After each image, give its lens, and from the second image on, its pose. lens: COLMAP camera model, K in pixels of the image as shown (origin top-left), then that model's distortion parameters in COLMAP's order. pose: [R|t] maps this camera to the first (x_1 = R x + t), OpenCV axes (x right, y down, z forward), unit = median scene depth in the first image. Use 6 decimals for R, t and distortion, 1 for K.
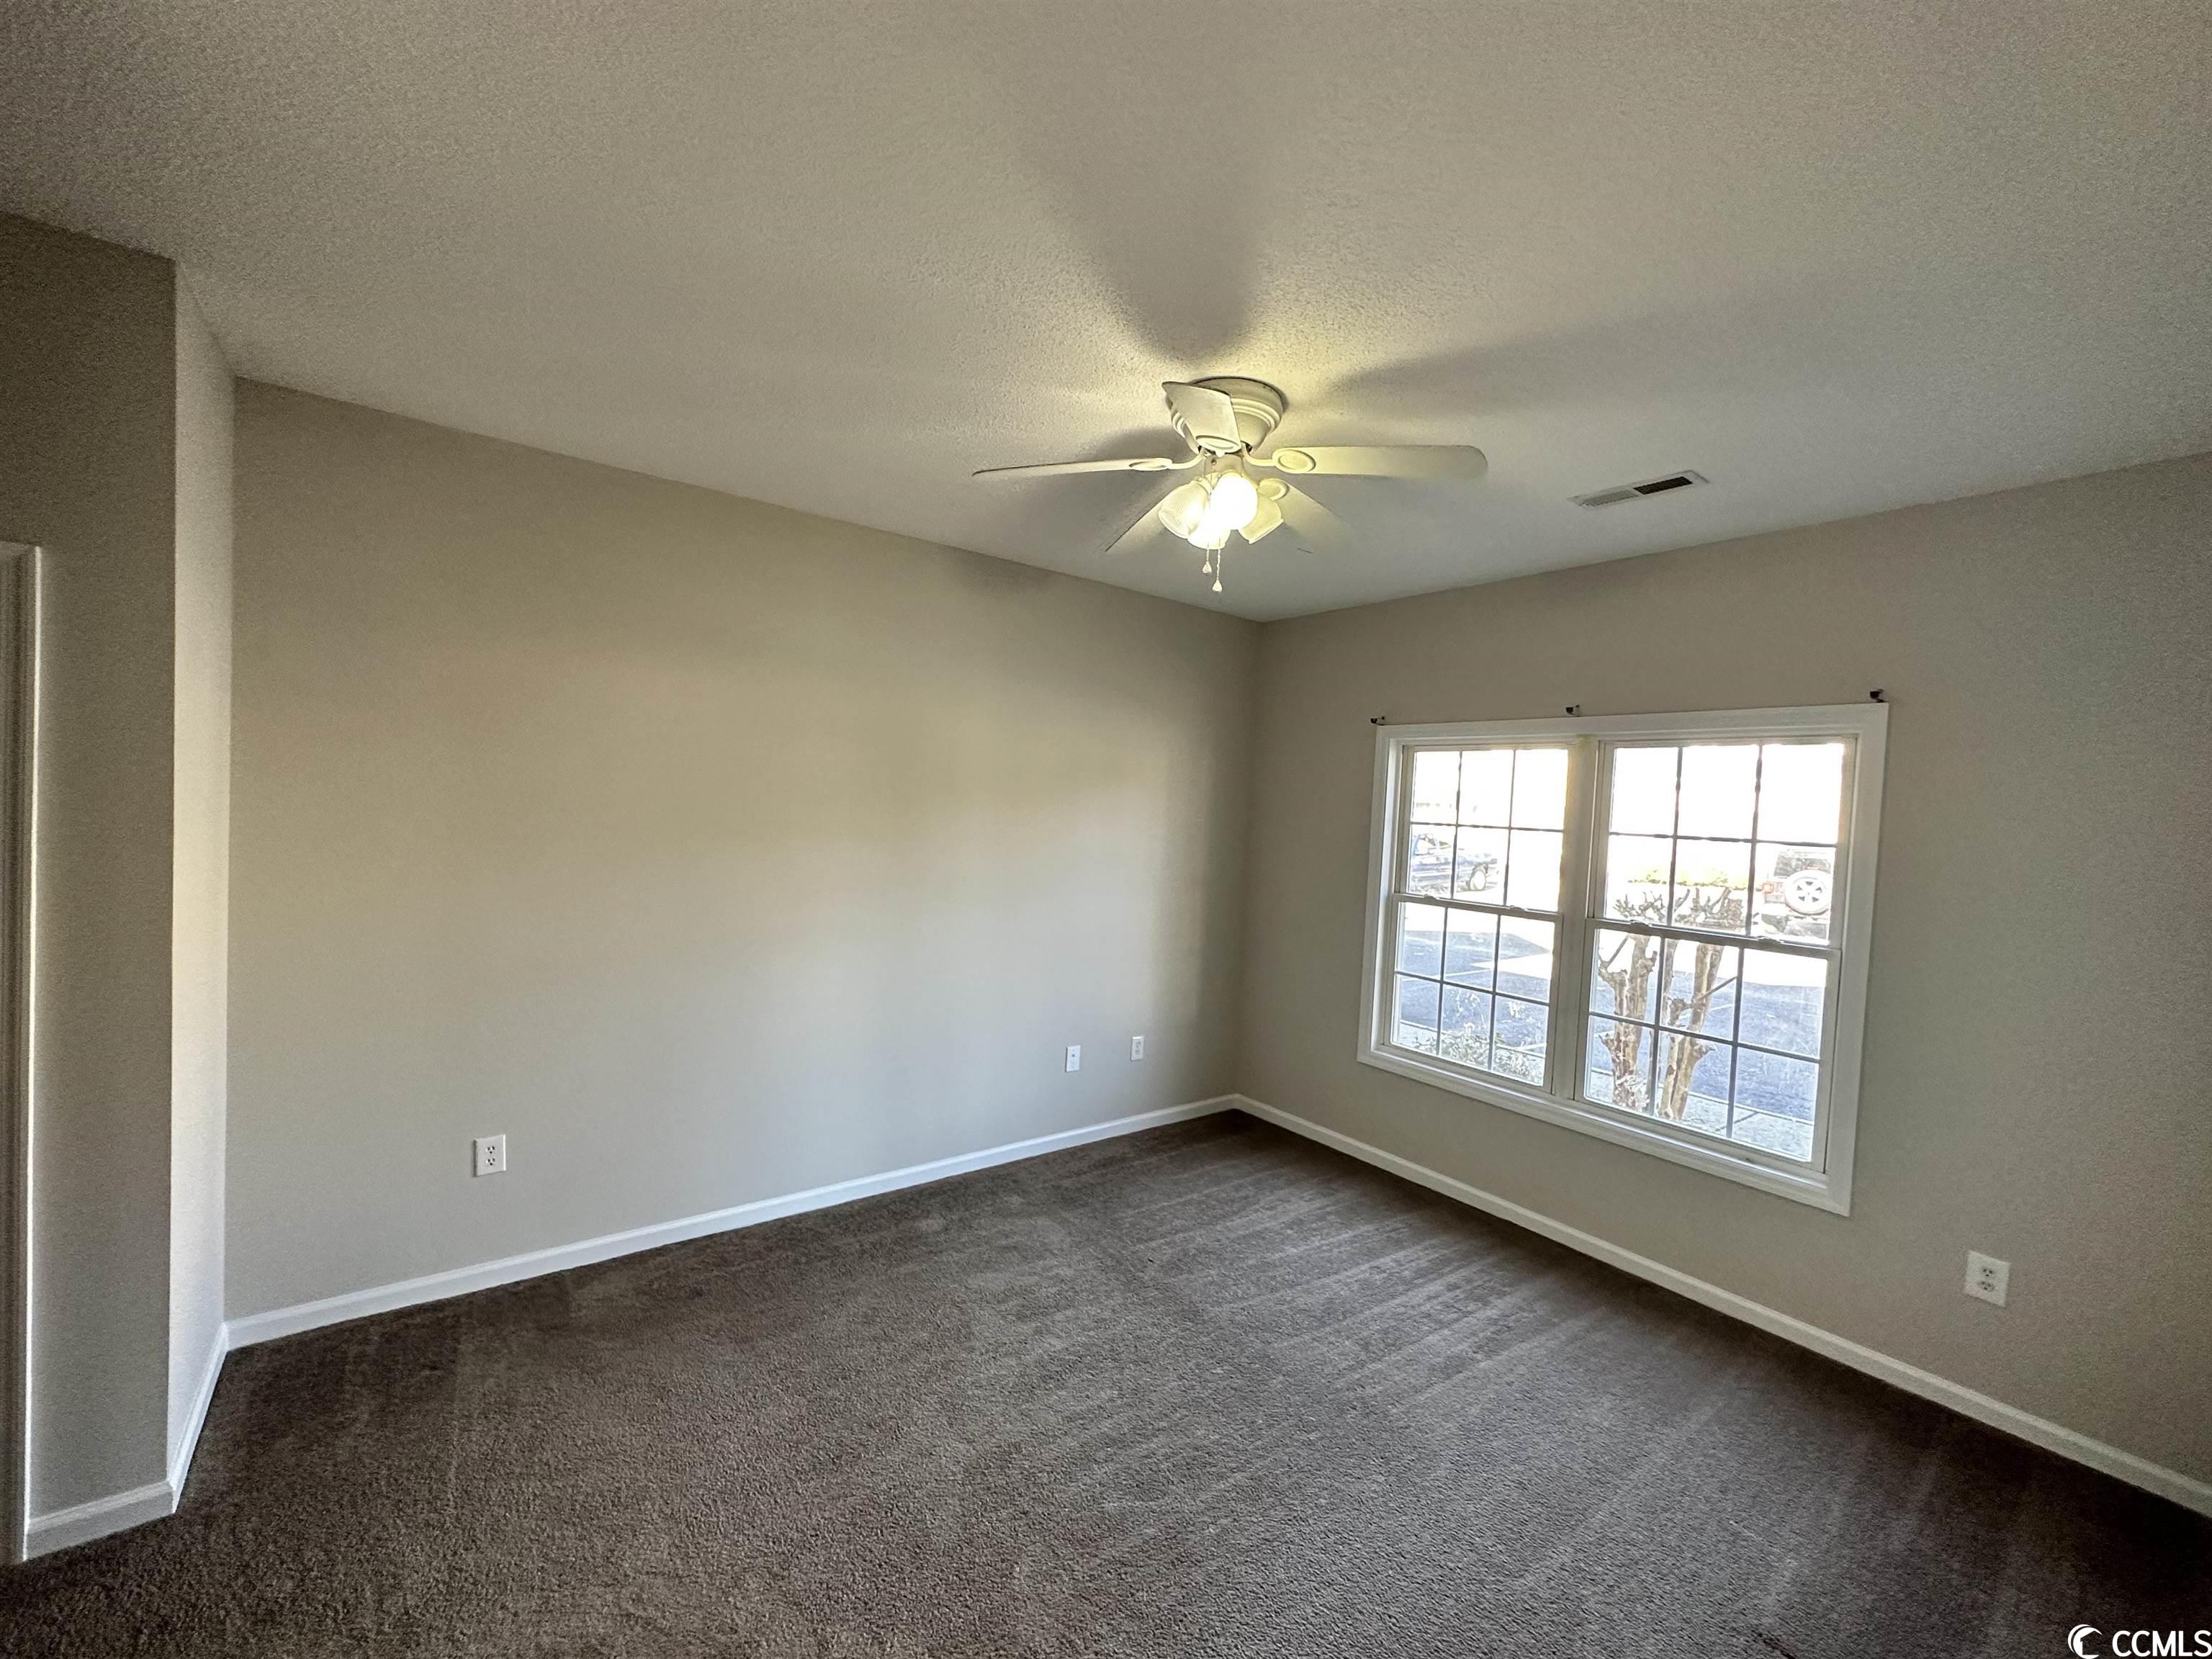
lens RADIAL K [[884.0, 0, 1105.4], [0, 884.0, 826.0], [0, 0, 1]] dist [0.002021, -0.000202]
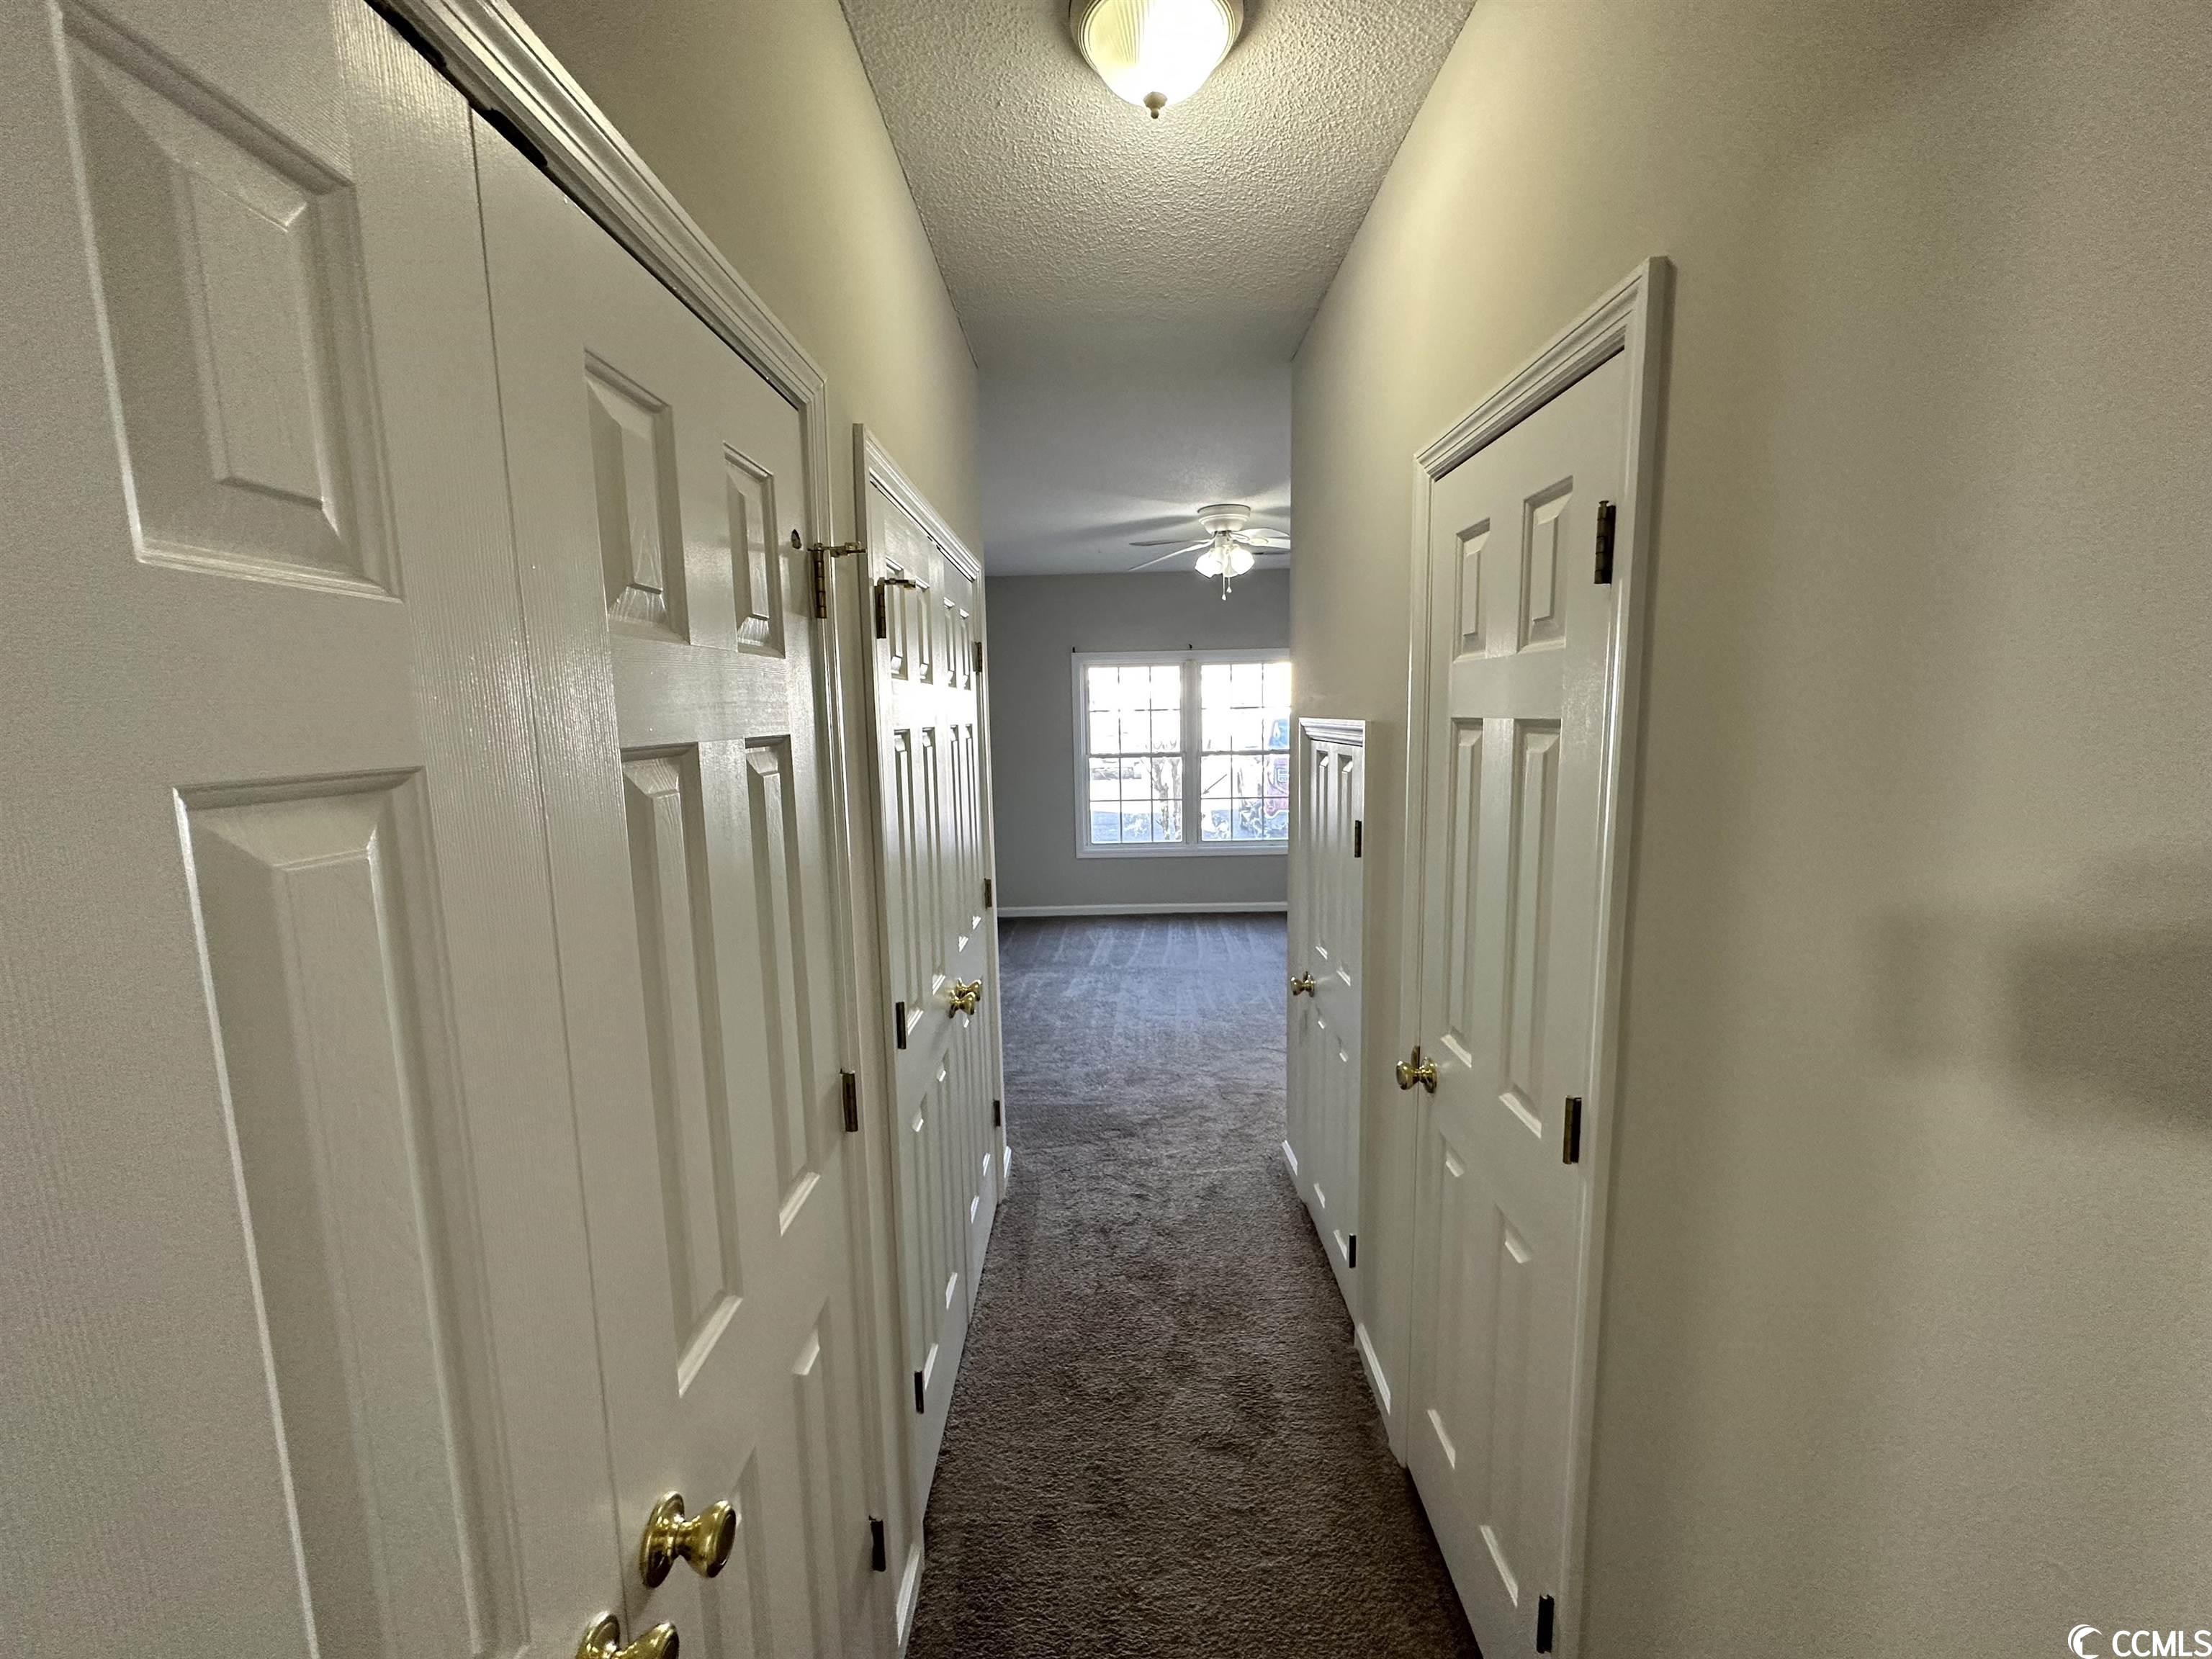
lens RADIAL K [[884.0, 0, 1100.4], [0, 884.0, 839.2], [0, 0, 1]] dist [0.002021, -0.000202]
pose [[0.617663, -0.169509, 0.767958, -1.419126], [0.076850, 0.984831, 0.155569, -0.035928], [-0.782679, -0.037072, 0.621321, -0.087616]]
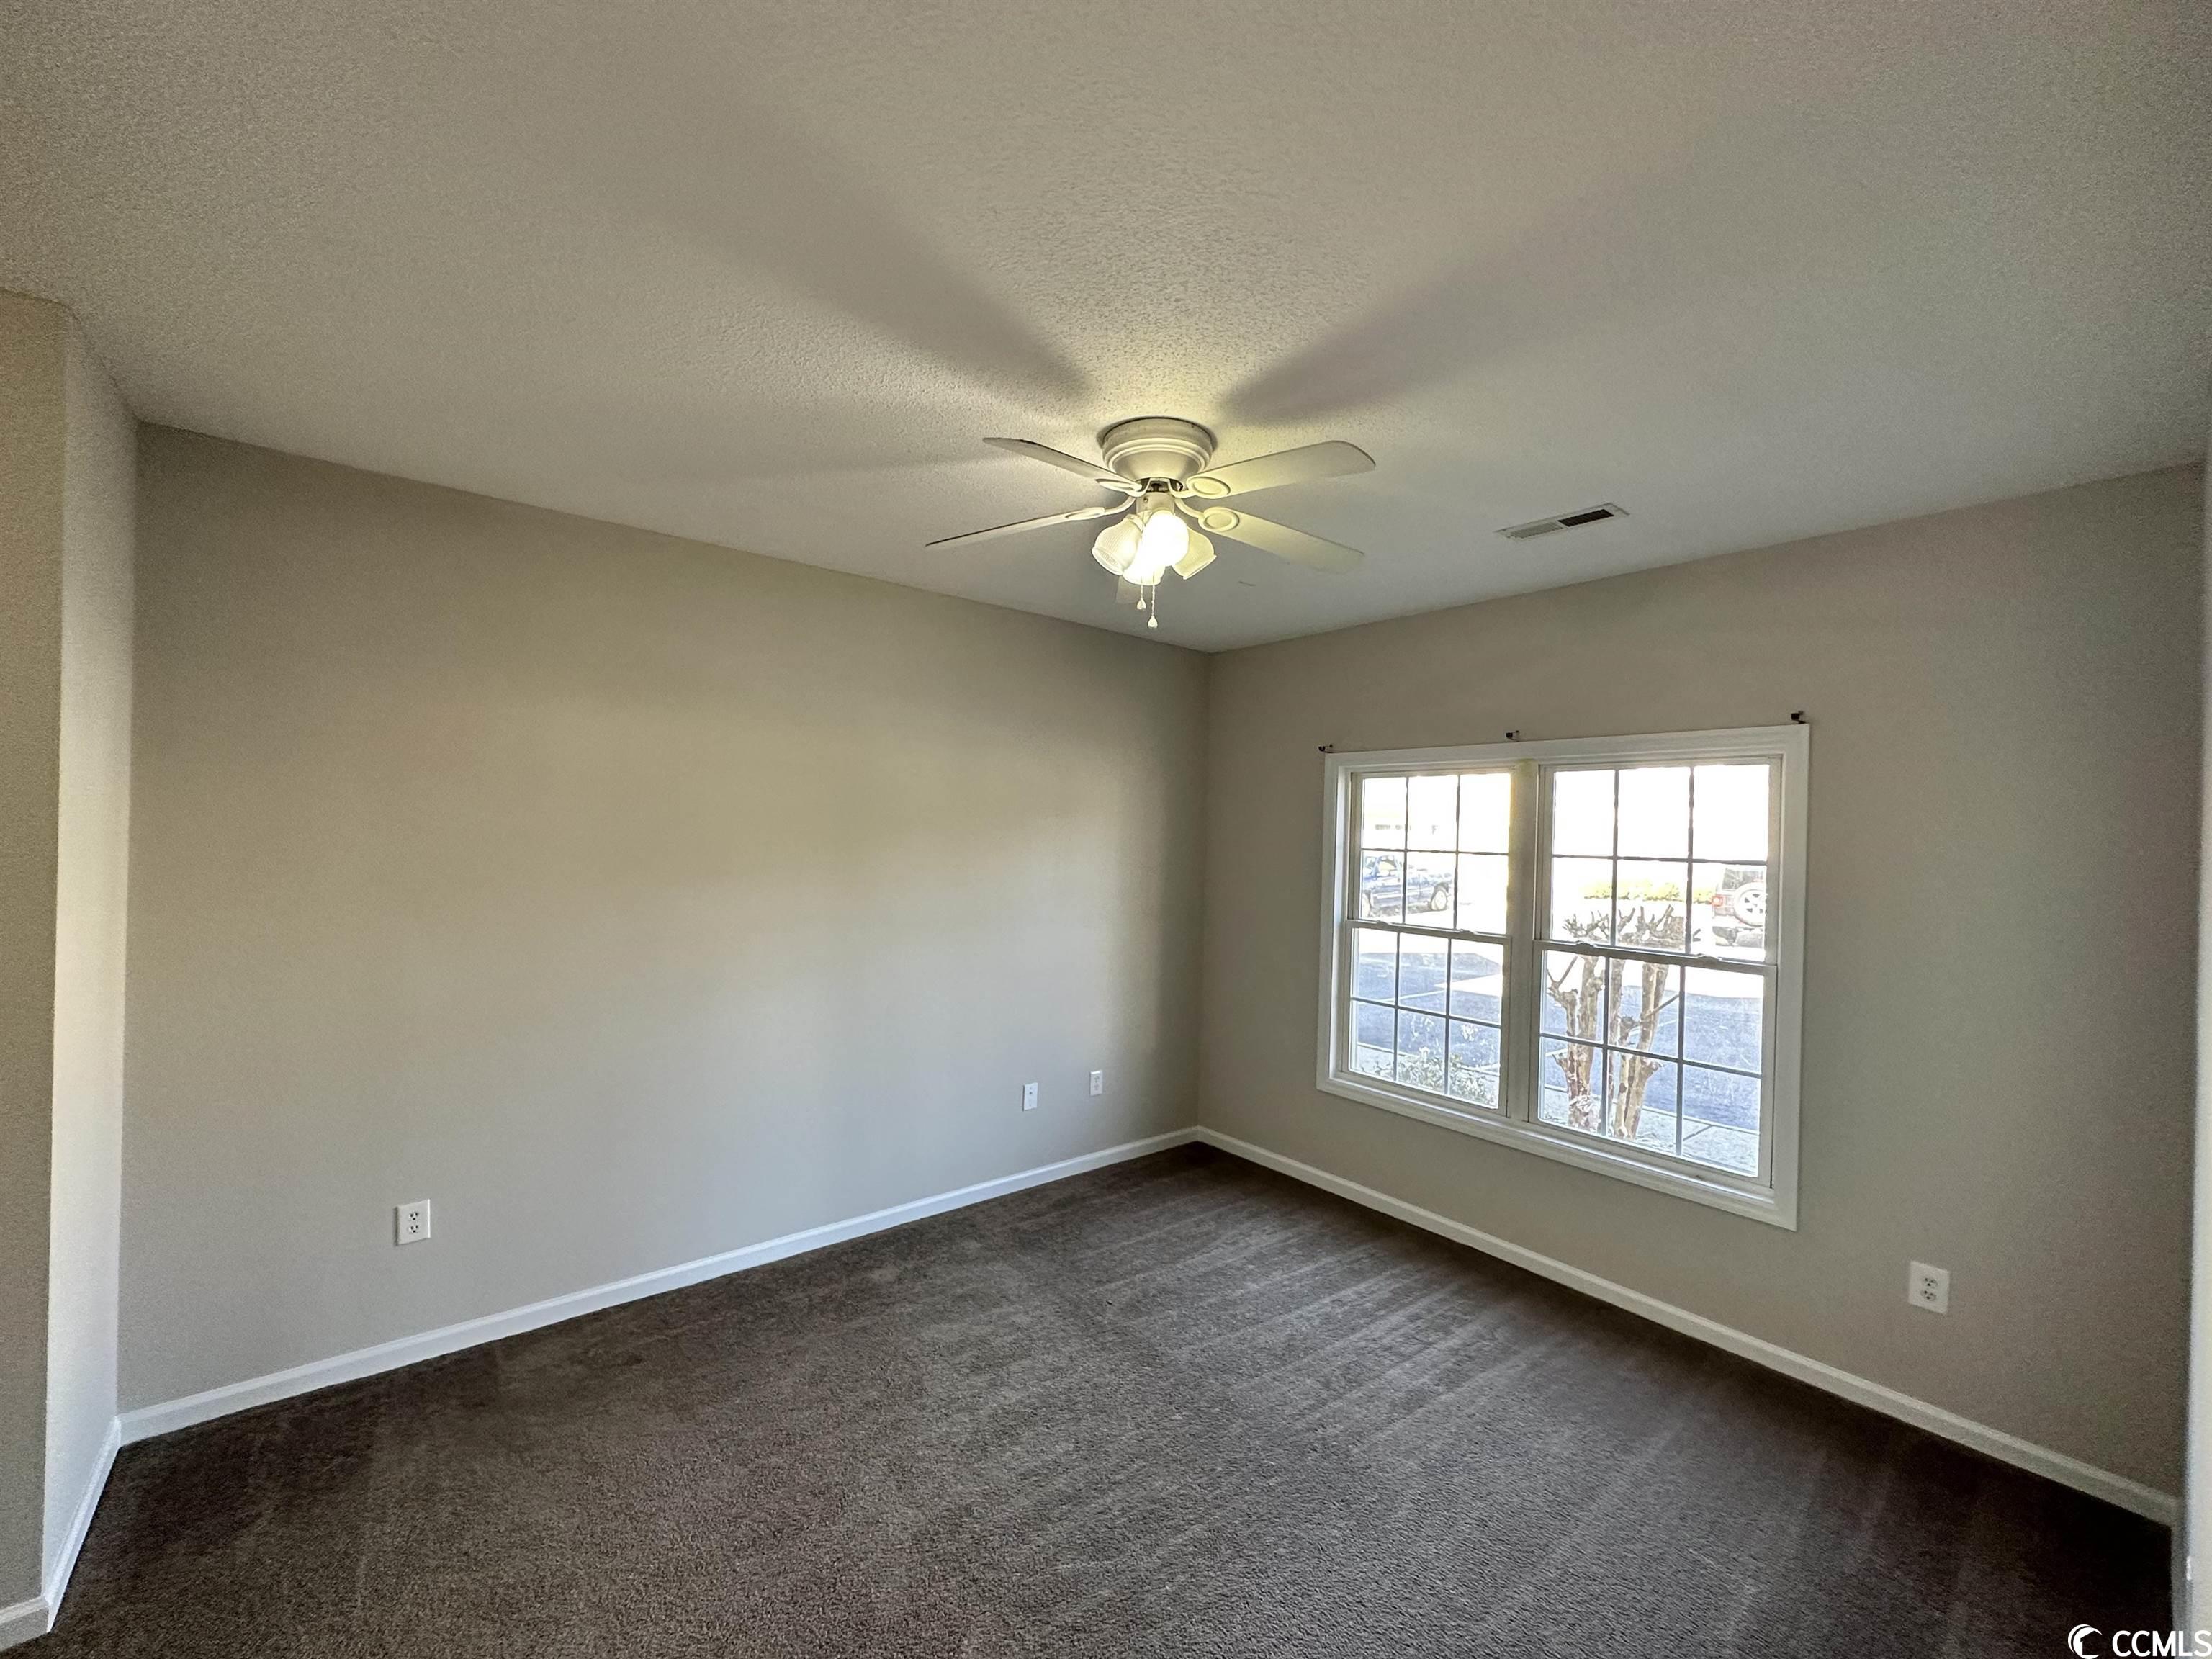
lens RADIAL K [[884.0, 0, 1105.4], [0, 884.0, 825.9], [0, 0, 1]] dist [0.002021, -0.000202]
pose [[0.999019, -0.022307, 0.038251, 0.023157], [0.023524, 0.999222, -0.031659, -0.006959], [-0.037515, 0.032528, 0.998767, 0.004761]]
